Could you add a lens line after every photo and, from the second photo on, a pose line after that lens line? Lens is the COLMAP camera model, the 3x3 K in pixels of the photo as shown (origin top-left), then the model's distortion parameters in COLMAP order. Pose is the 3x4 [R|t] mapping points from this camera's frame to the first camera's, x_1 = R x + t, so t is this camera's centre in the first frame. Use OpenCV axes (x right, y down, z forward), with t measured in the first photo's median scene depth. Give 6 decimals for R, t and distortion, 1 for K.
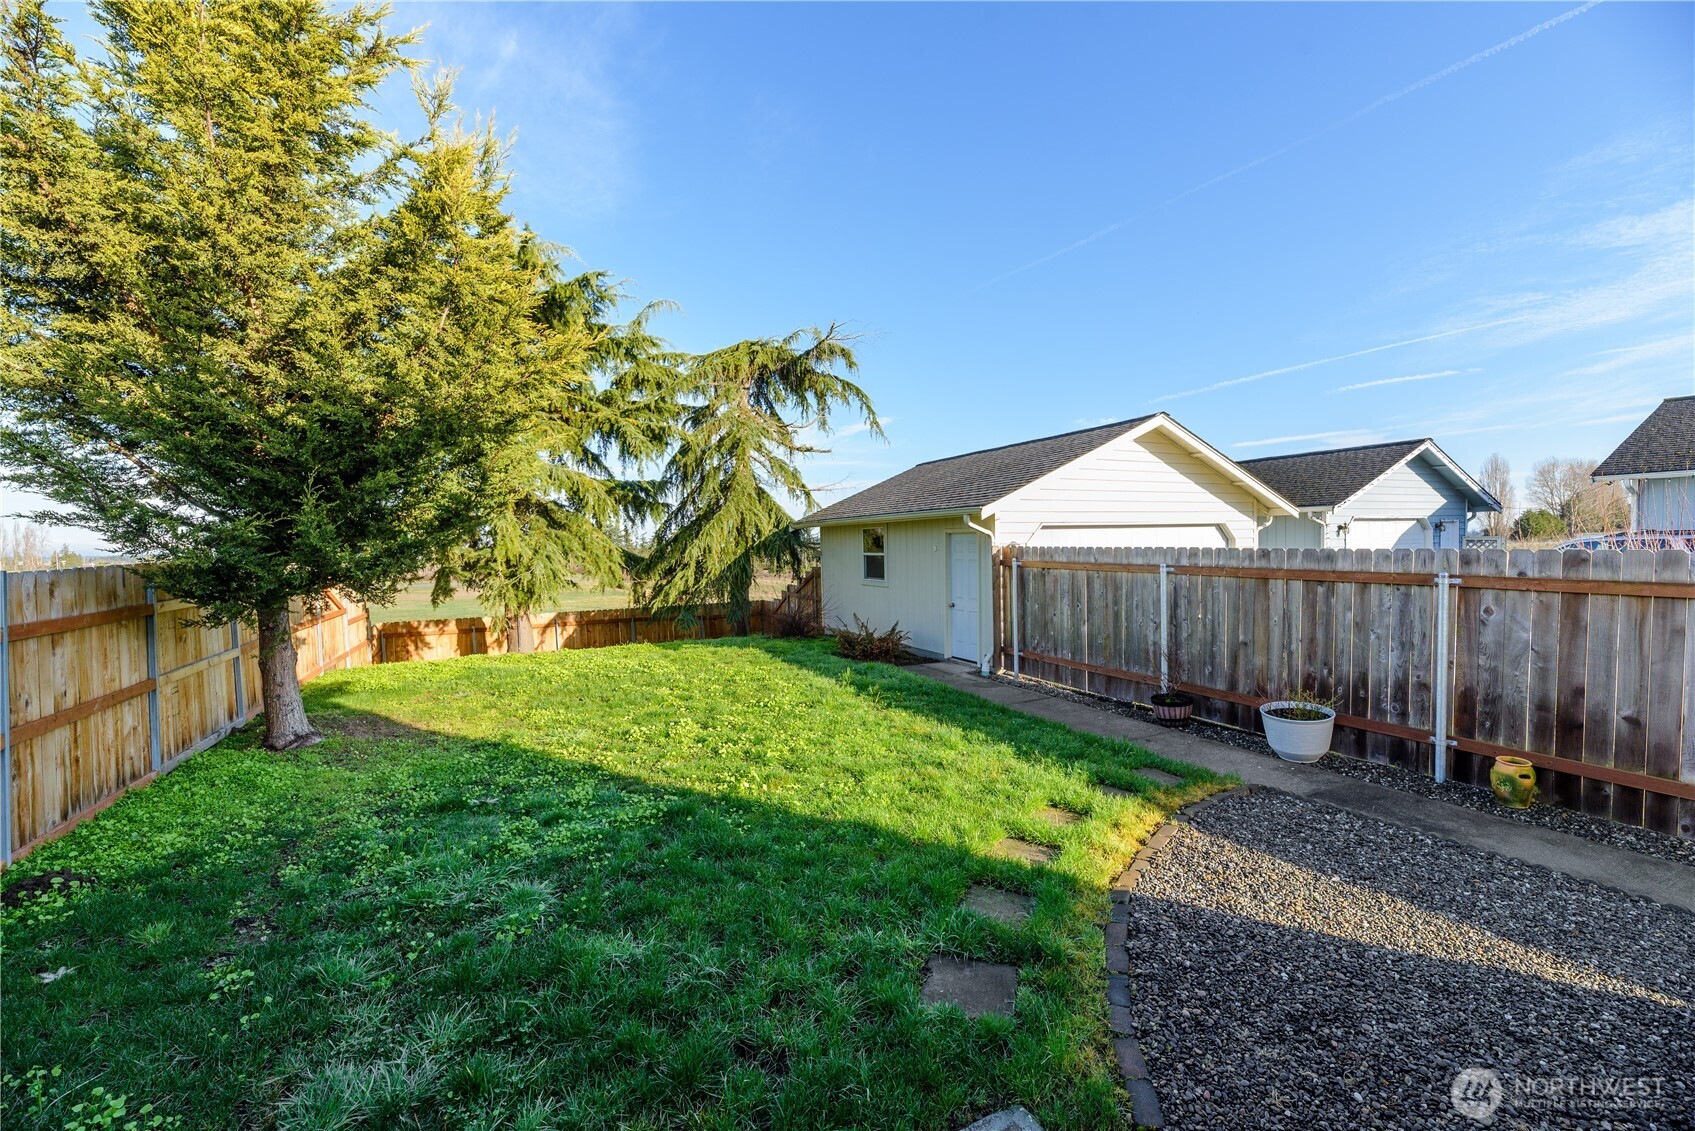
lens RADIAL K [[691.8, 0, 841.9], [0, 691.8, 566.1], [0, 0, 1]] dist [0.000552, -0.000853]
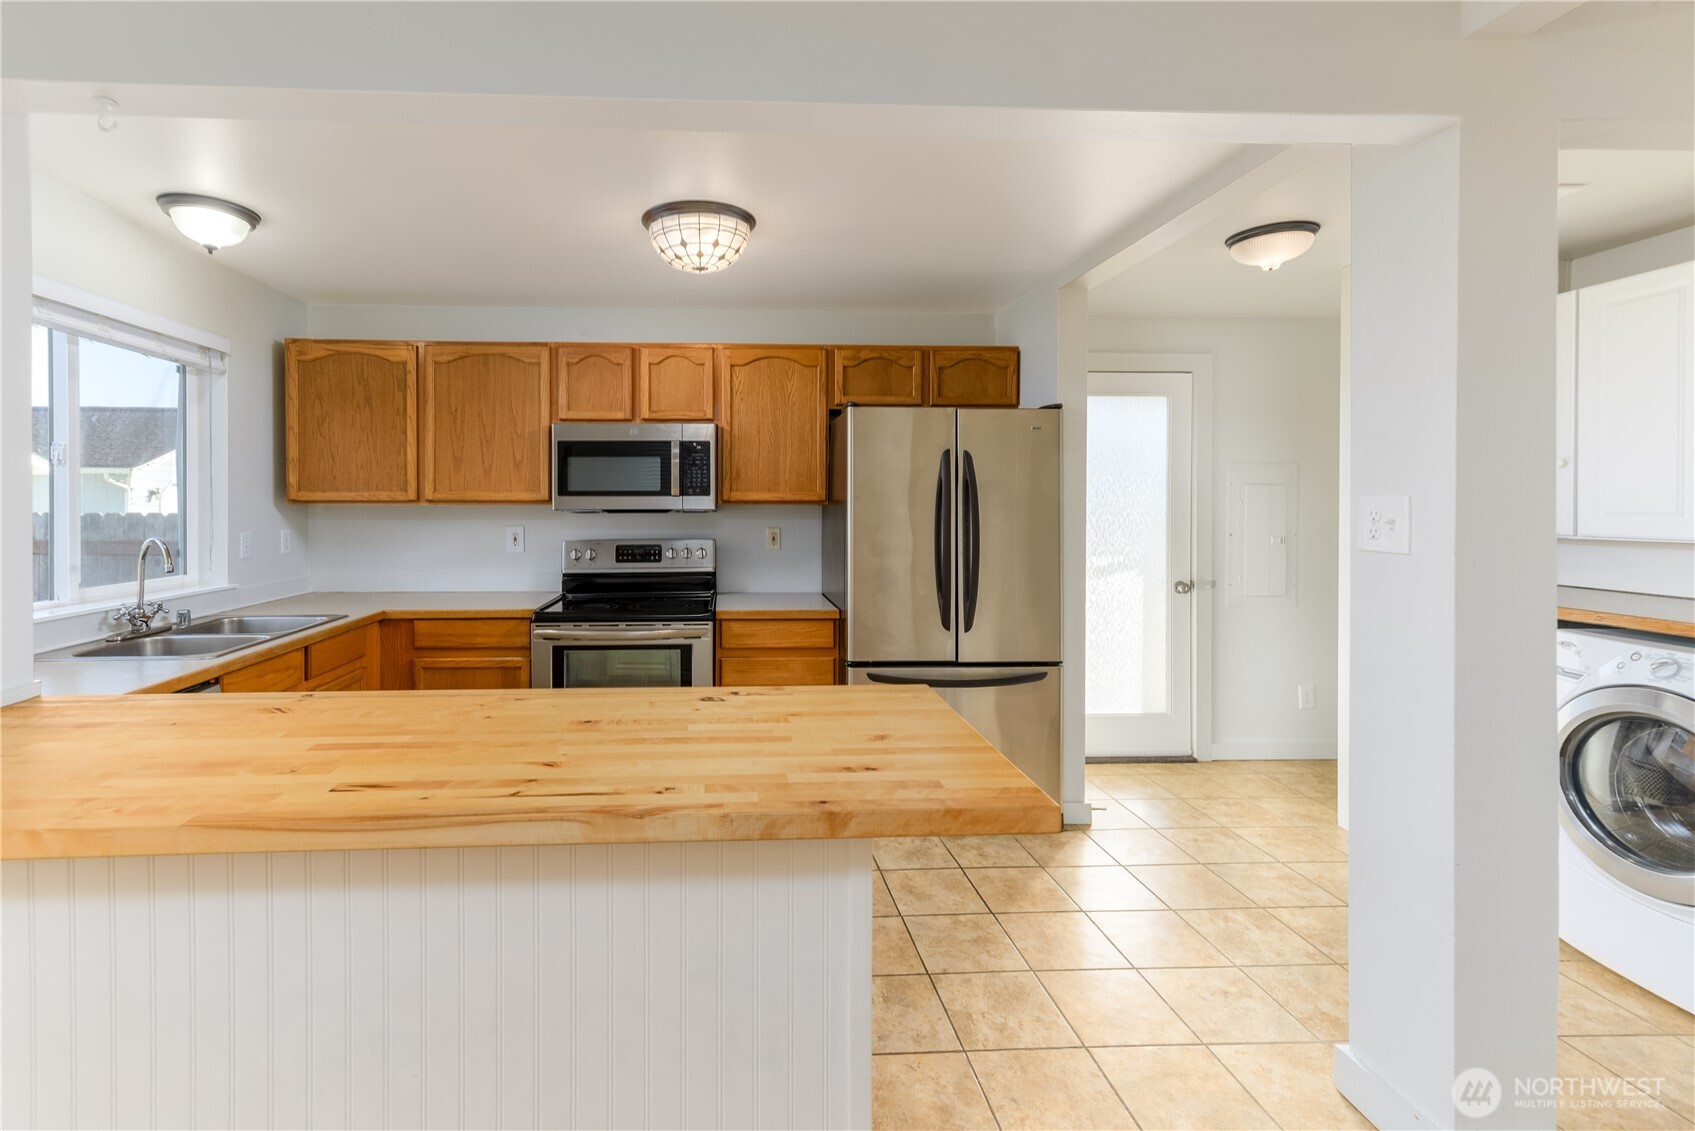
lens RADIAL K [[777.3, 0, 782.8], [0, 777.3, 499.4], [0, 0, 1]] dist [-0.004328, 0.000476]
pose [[0.394403, 0.024683, 0.918606, 0.188220], [0.022600, 0.999076, -0.036548, 0.011937], [-0.918660, 0.035175, 0.393481, -0.219026]]
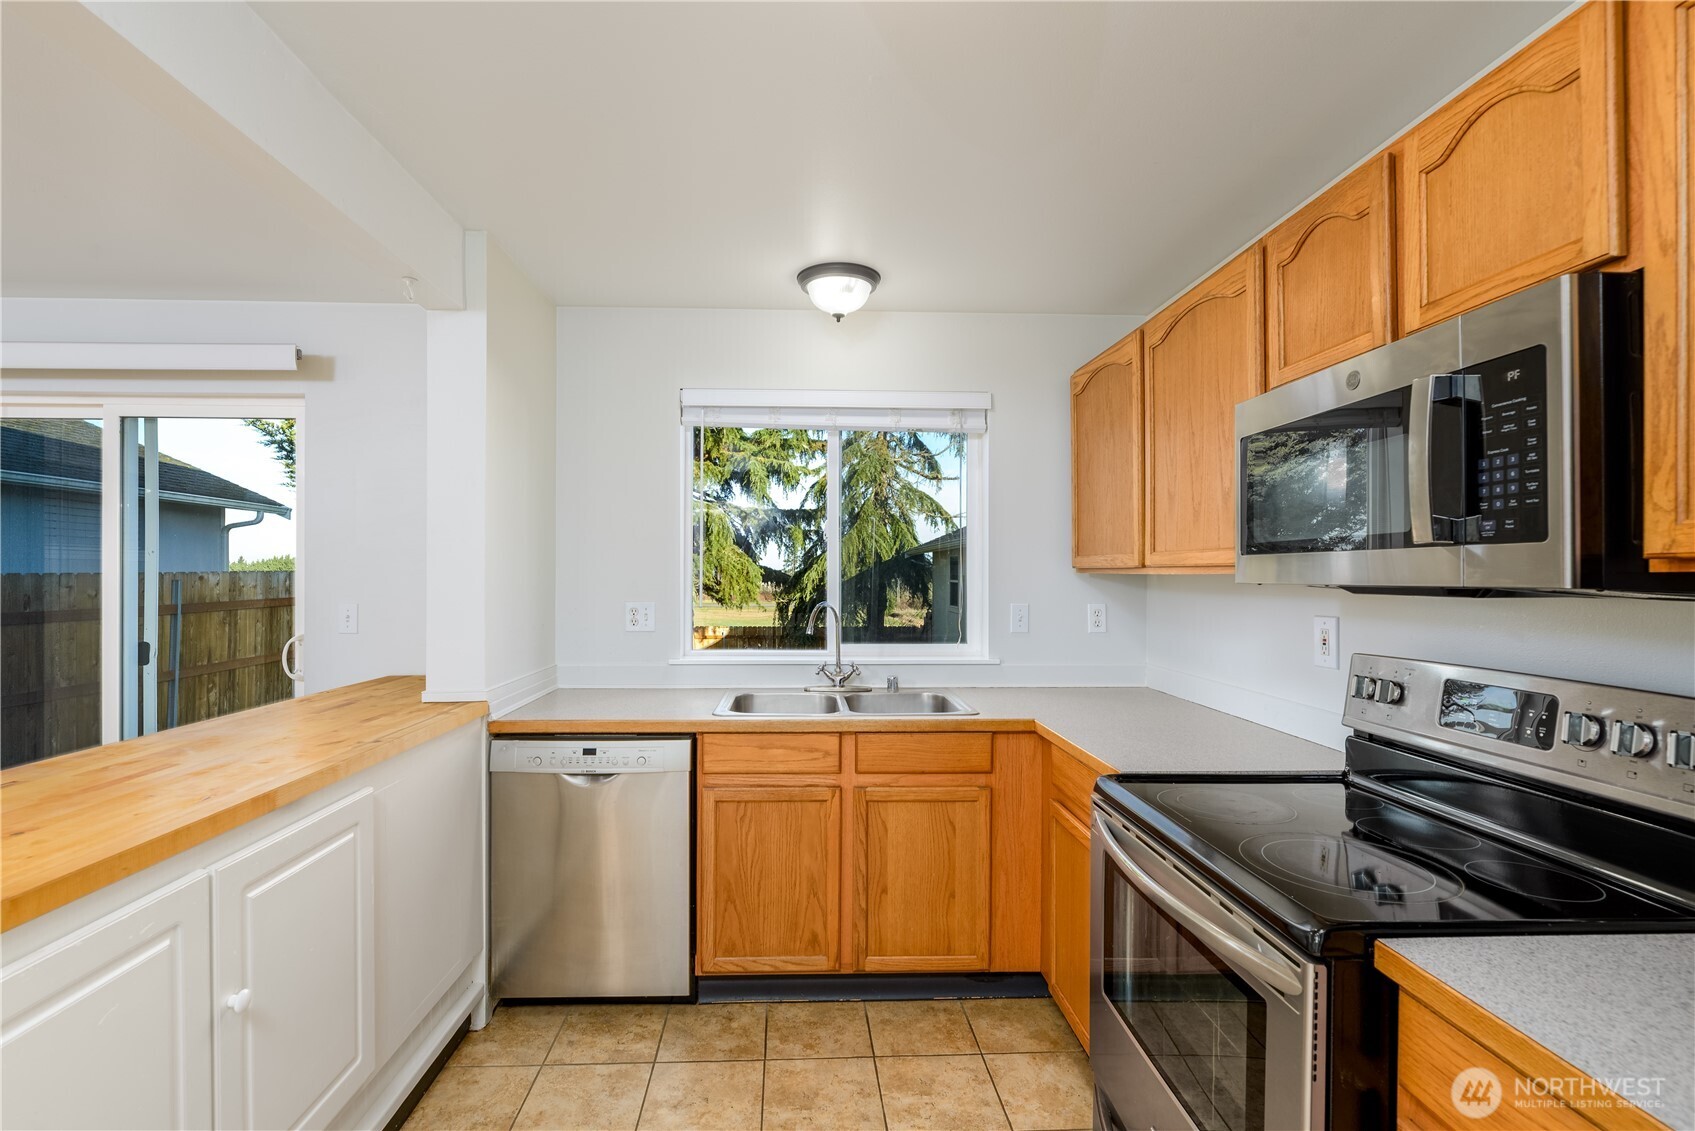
lens RADIAL K [[777.3, 0, 788.9], [0, 777.3, 574.6], [0, 0, 1]] dist [-0.004328, 0.000476]
pose [[0.908183, 0.023522, -0.417911, 0.438137], [-0.035440, 0.999156, -0.020780, 0.006762], [0.417069, 0.033683, 0.908250, -0.181888]]
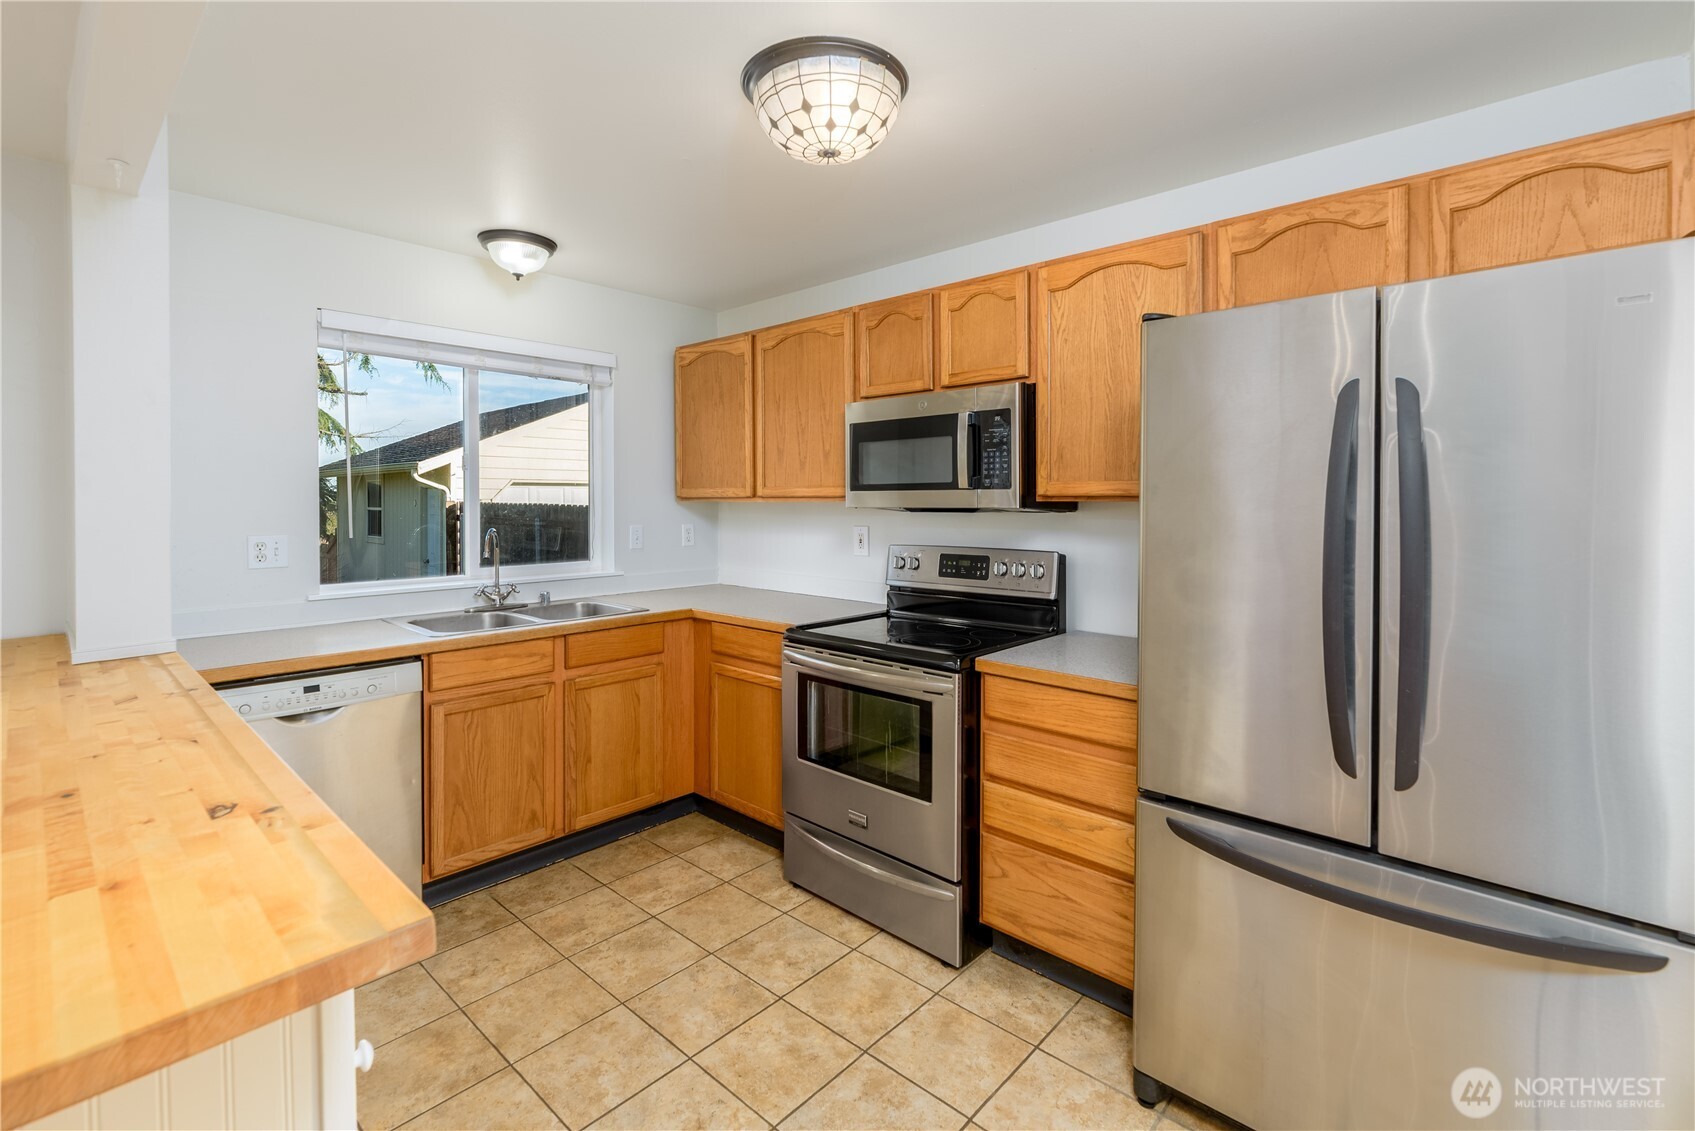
lens RADIAL K [[777.3, 0, 828.4], [0, 777.3, 513.0], [0, 0, 1]] dist [-0.004328, 0.000476]
pose [[0.936800, 0.013343, 0.349610, 0.352727], [-0.005984, 0.999737, -0.022120, 0.010028], [-0.349814, 0.018630, 0.936634, -0.254300]]
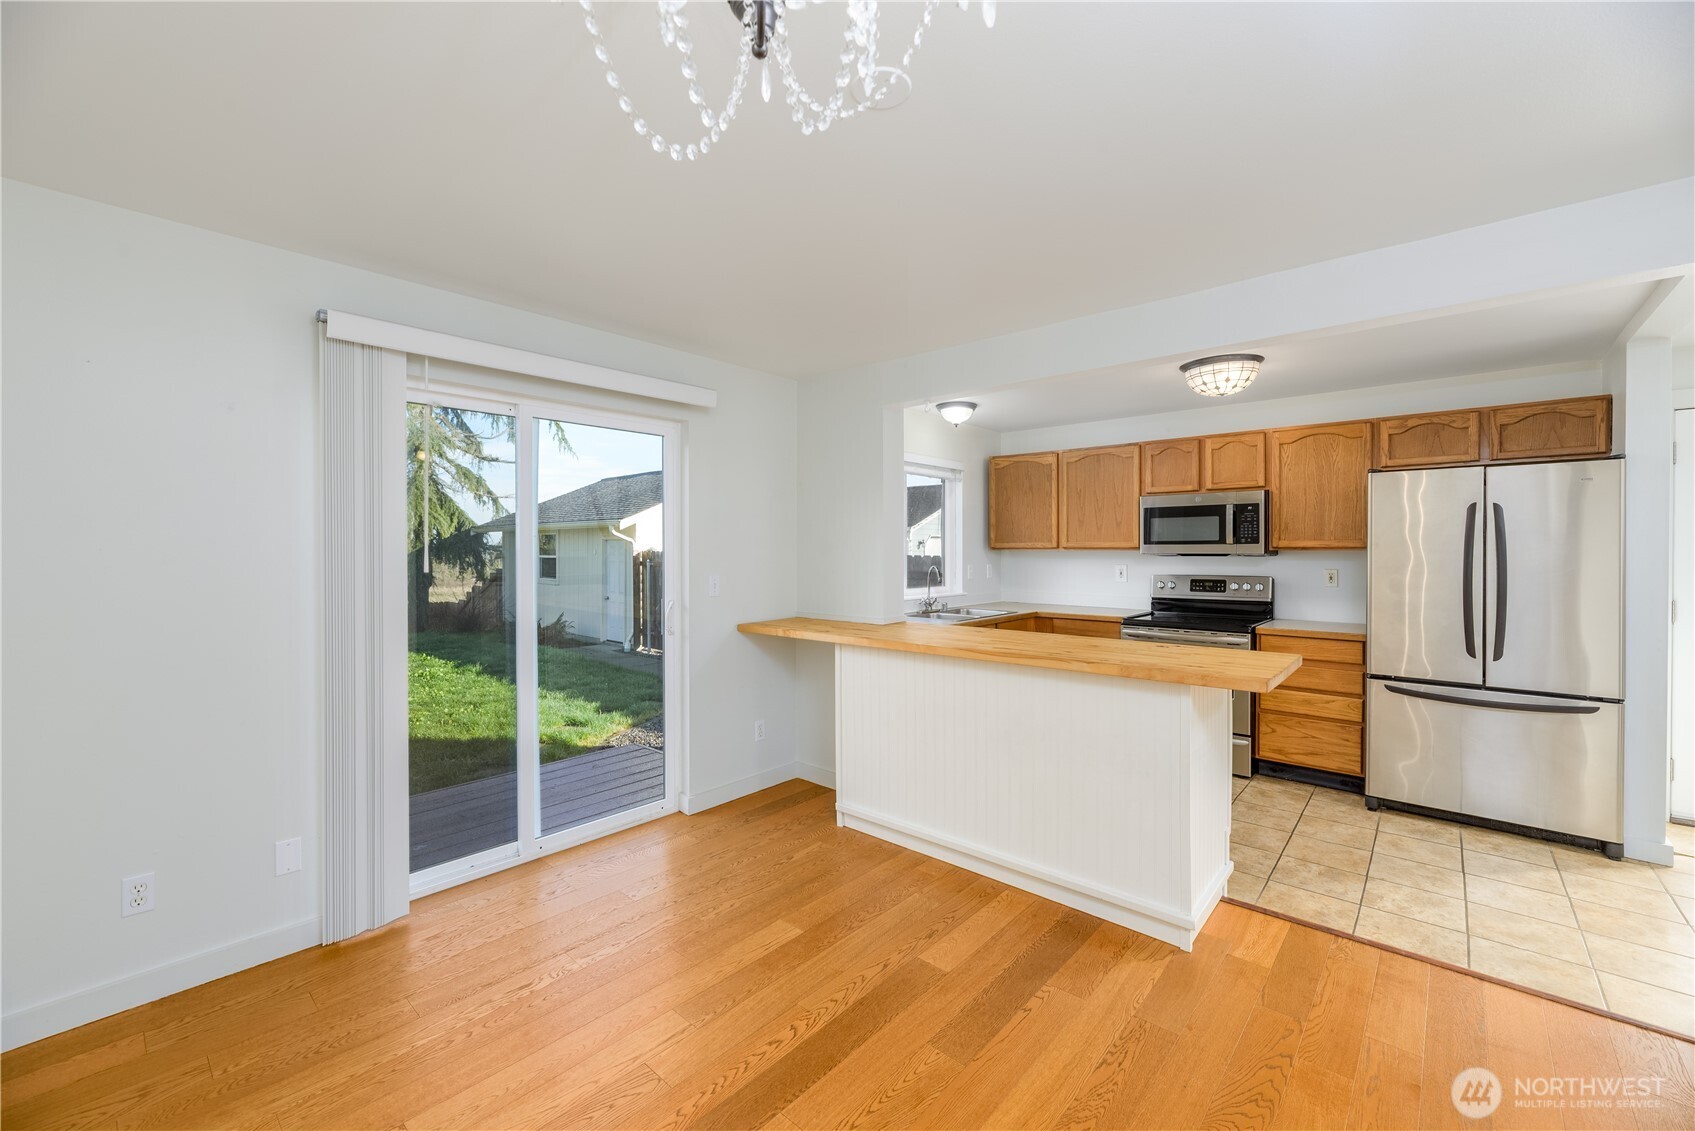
lens RADIAL K [[691.8, 0, 839.4], [0, 691.8, 556.7], [0, 0, 1]] dist [0.000552, -0.000853]
pose [[0.931385, 0.014994, 0.363727, 0.110346], [-0.005240, 0.999600, -0.027788, 0.017381], [-0.363998, 0.023975, 0.931091, -0.343632]]
